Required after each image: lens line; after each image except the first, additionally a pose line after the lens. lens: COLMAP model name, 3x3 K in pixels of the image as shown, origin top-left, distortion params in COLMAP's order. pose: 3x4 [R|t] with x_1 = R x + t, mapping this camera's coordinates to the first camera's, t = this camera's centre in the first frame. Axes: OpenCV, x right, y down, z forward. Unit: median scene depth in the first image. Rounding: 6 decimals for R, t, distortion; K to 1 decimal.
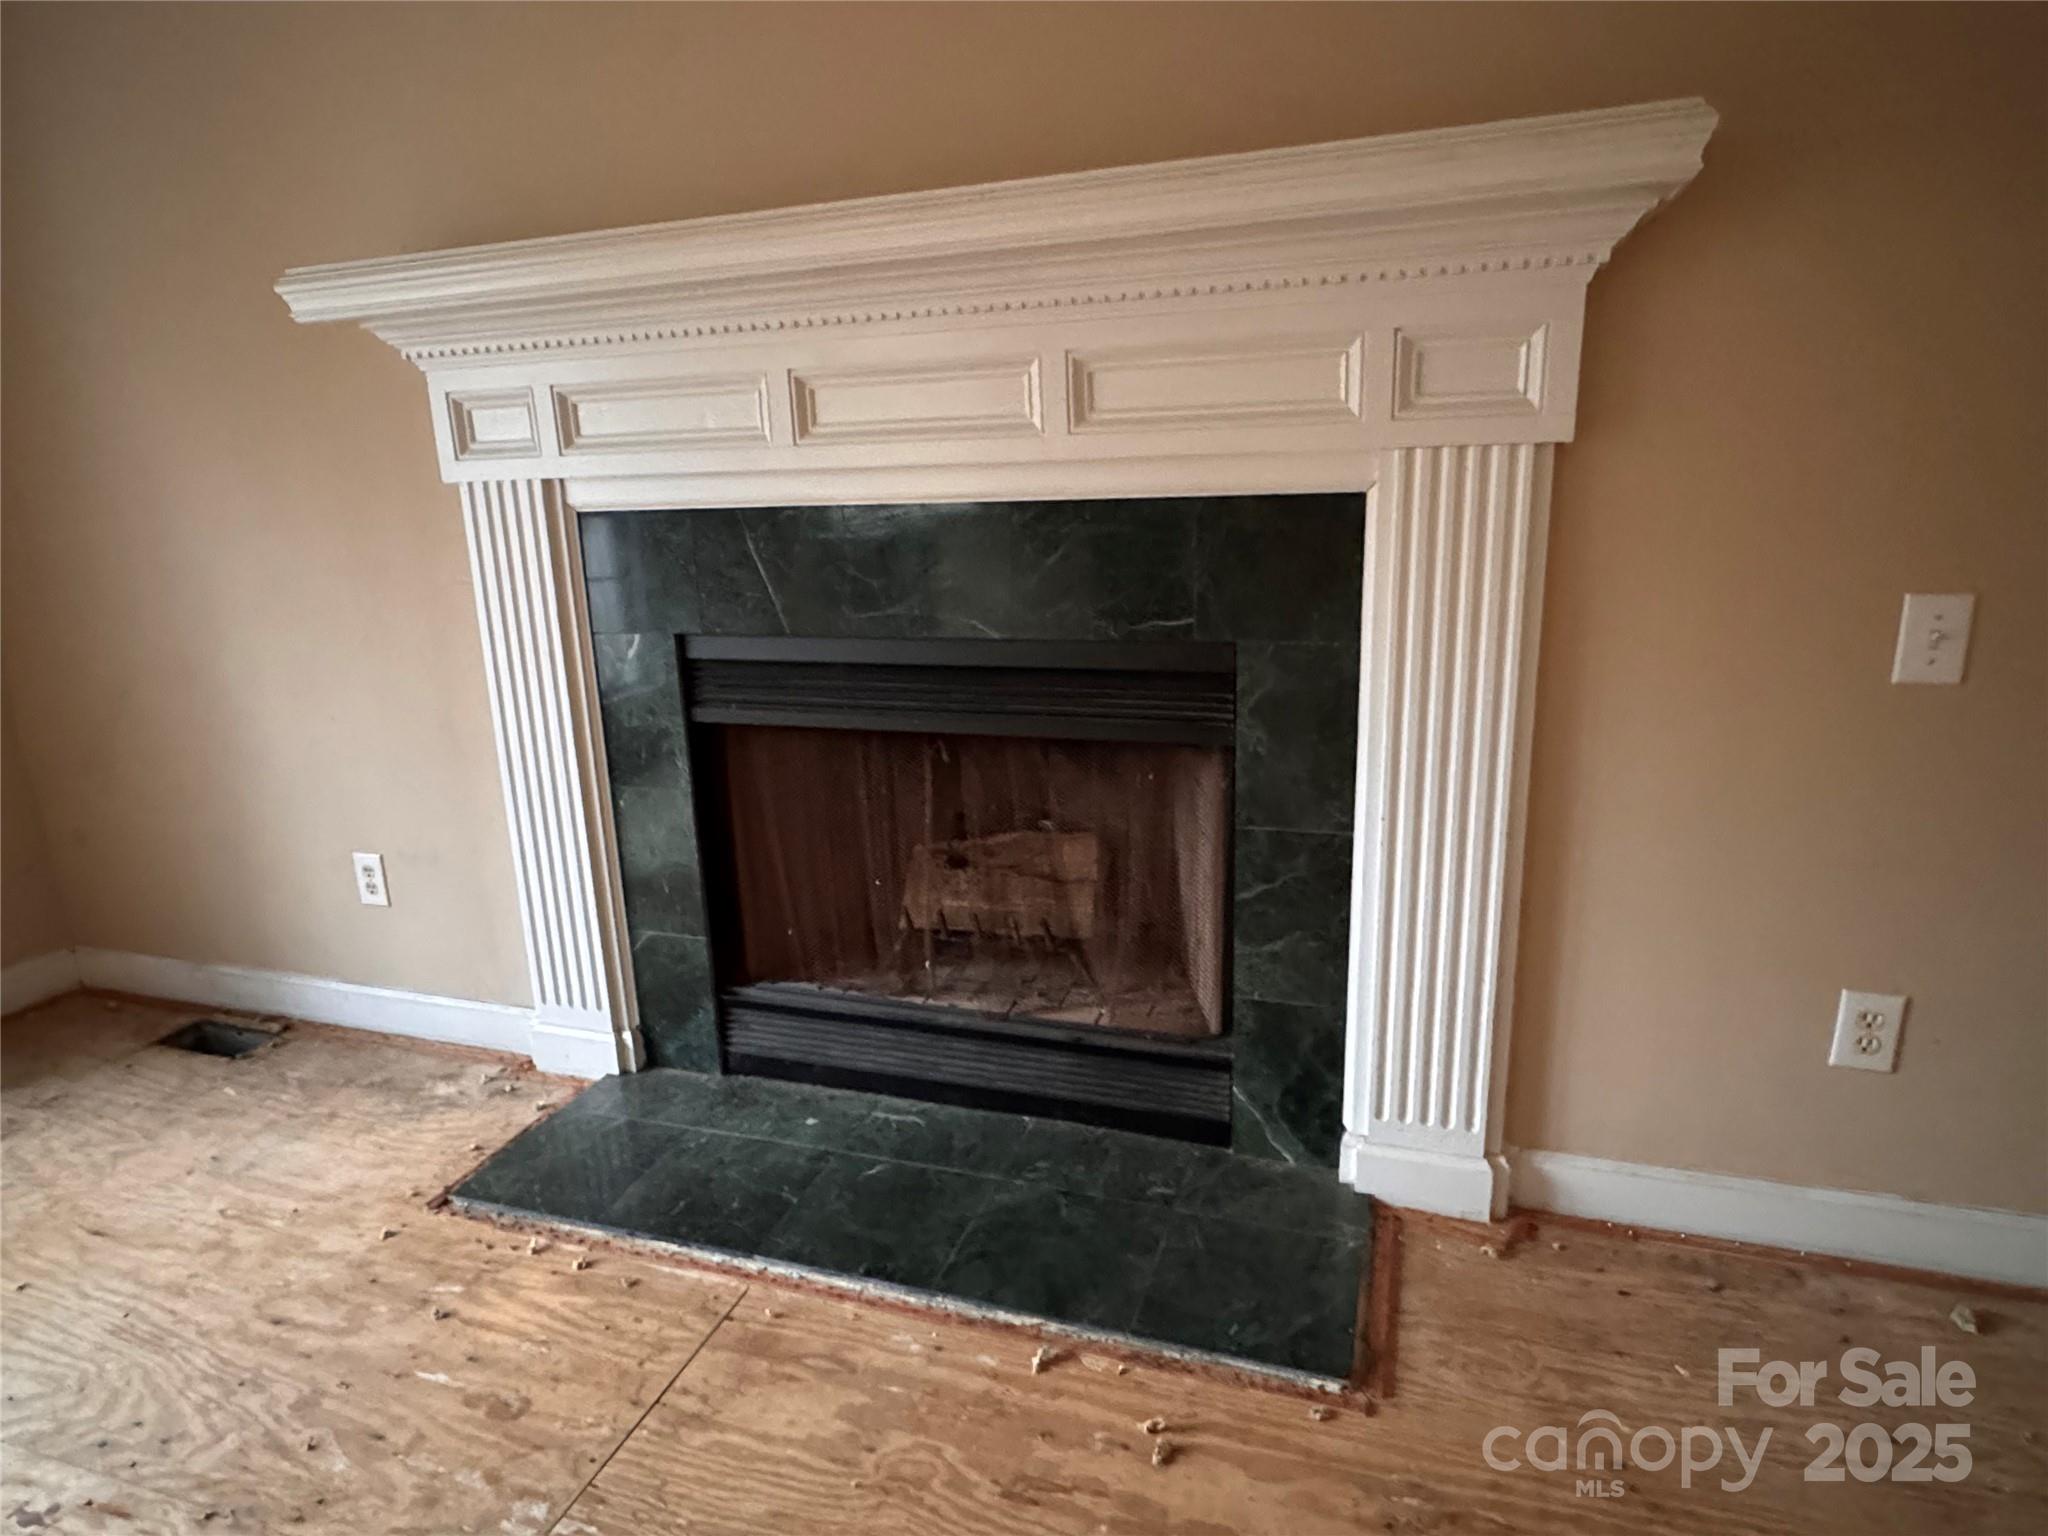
lens RADIAL K [[1216.9, 0, 1024.0], [0, 1216.9, 768.0], [0, 0, 1]] dist [-0.006914, -0.000407]
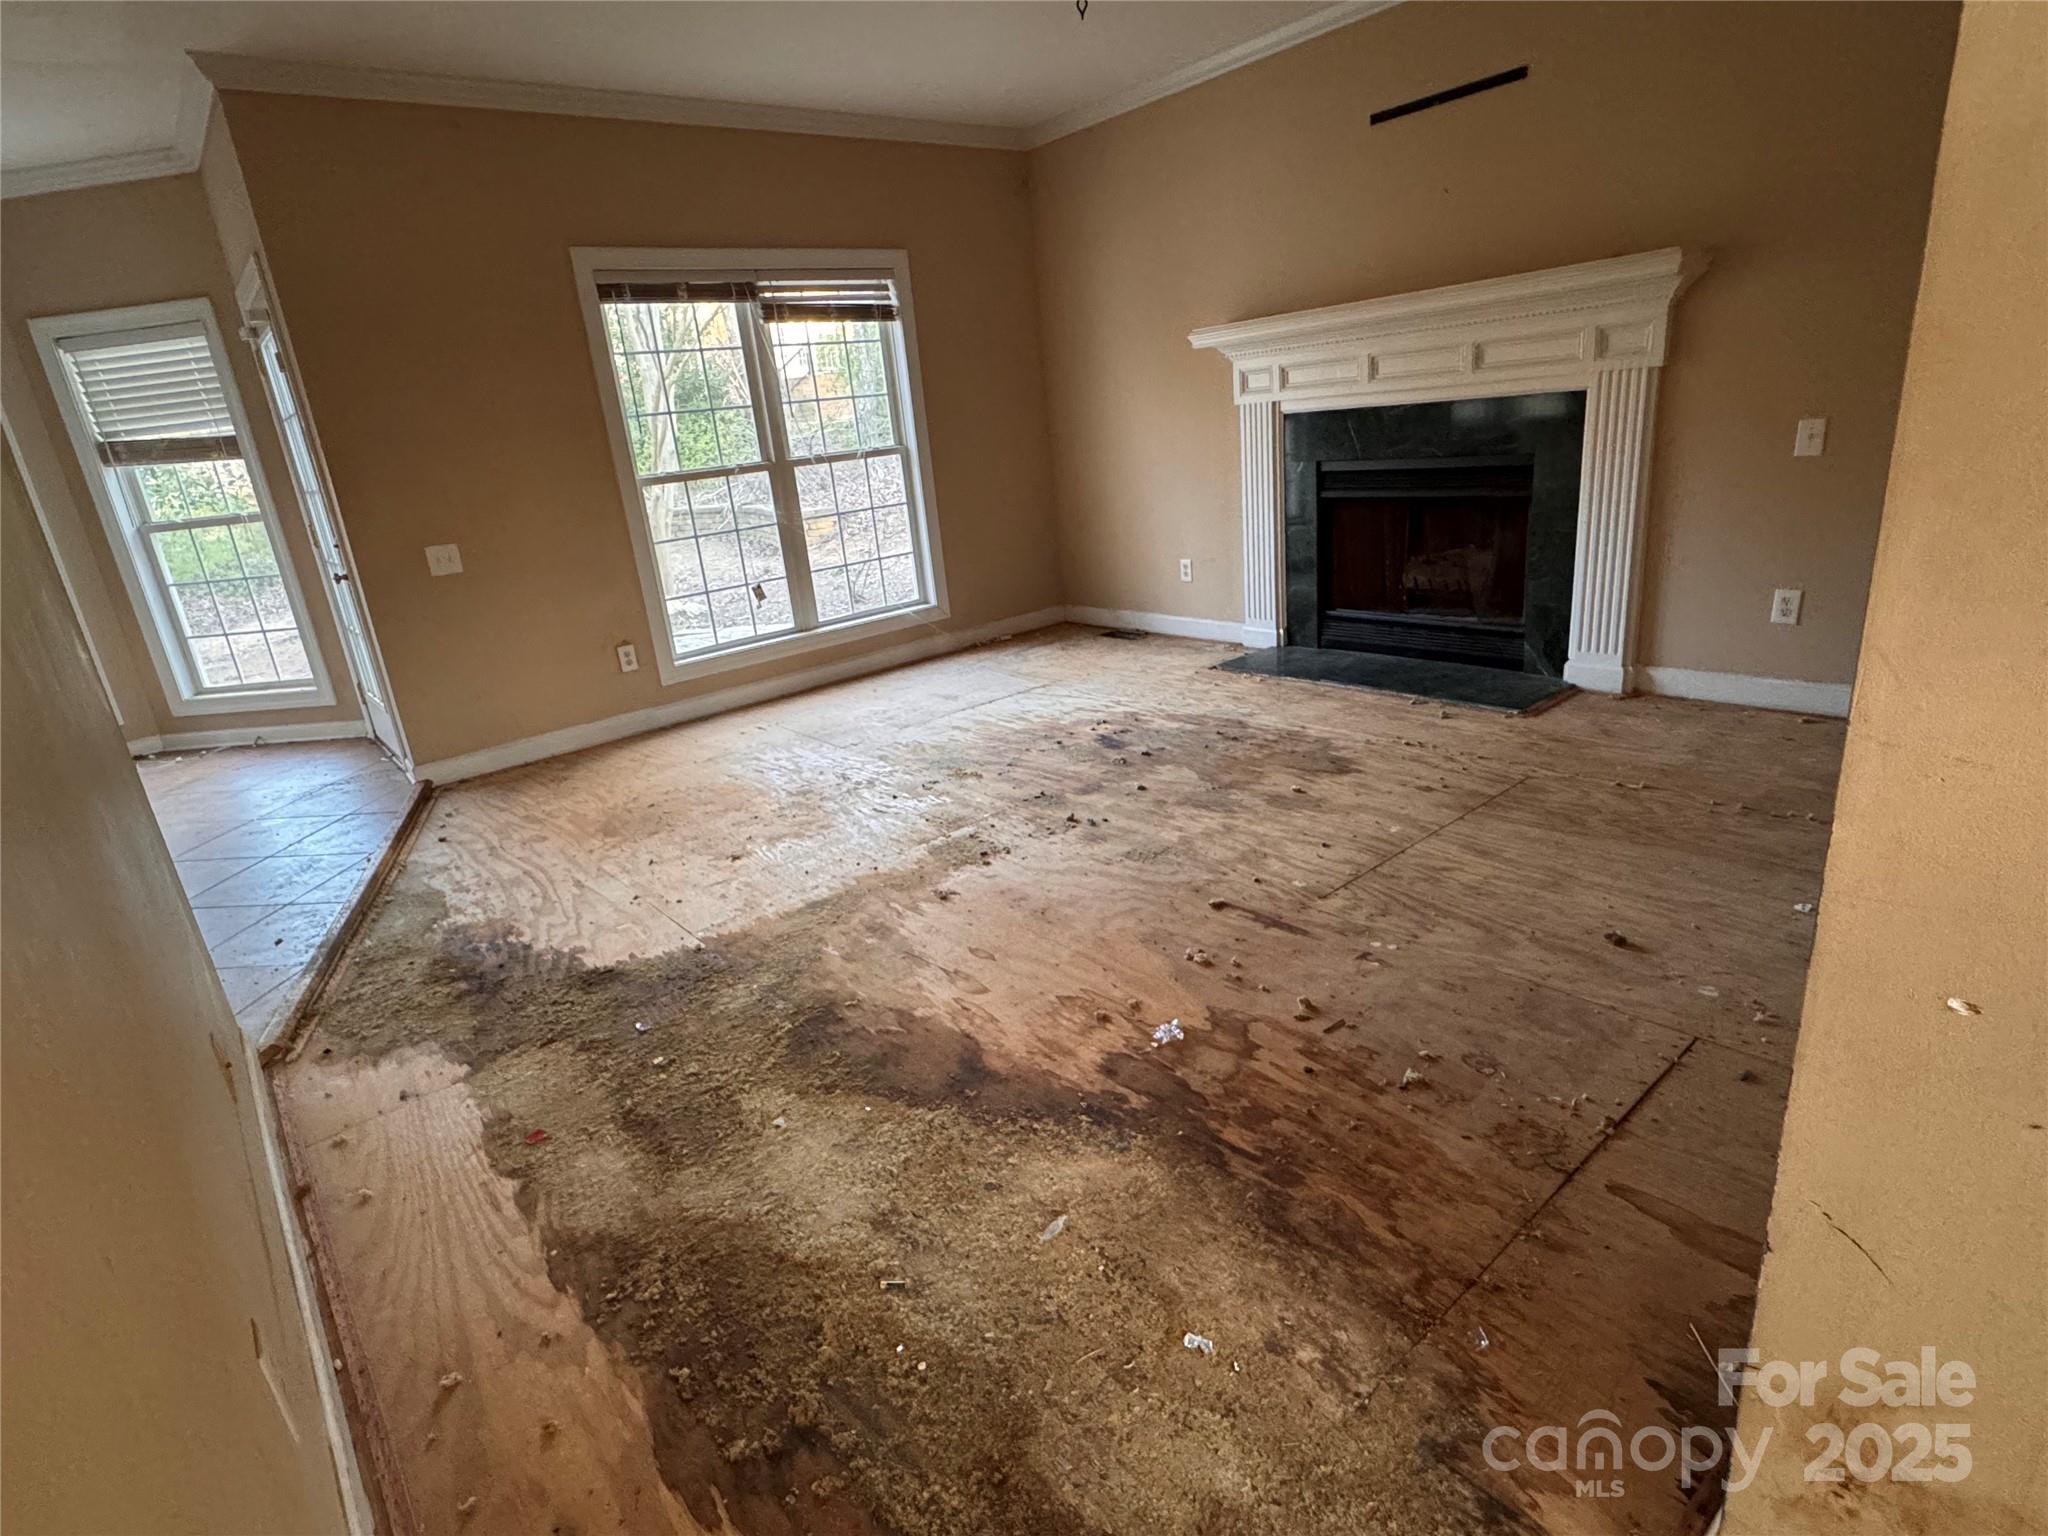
lens RADIAL K [[1063.6, 0, 1024.0], [0, 1063.6, 768.0], [0, 0, 1]] dist [0.000629, 0.000562]
pose [[0.854434, 0.120788, -0.505325, 0.408764], [-0.067699, 0.990192, 0.122215, 0.306542], [0.515131, -0.070214, 0.854231, -1.315950]]
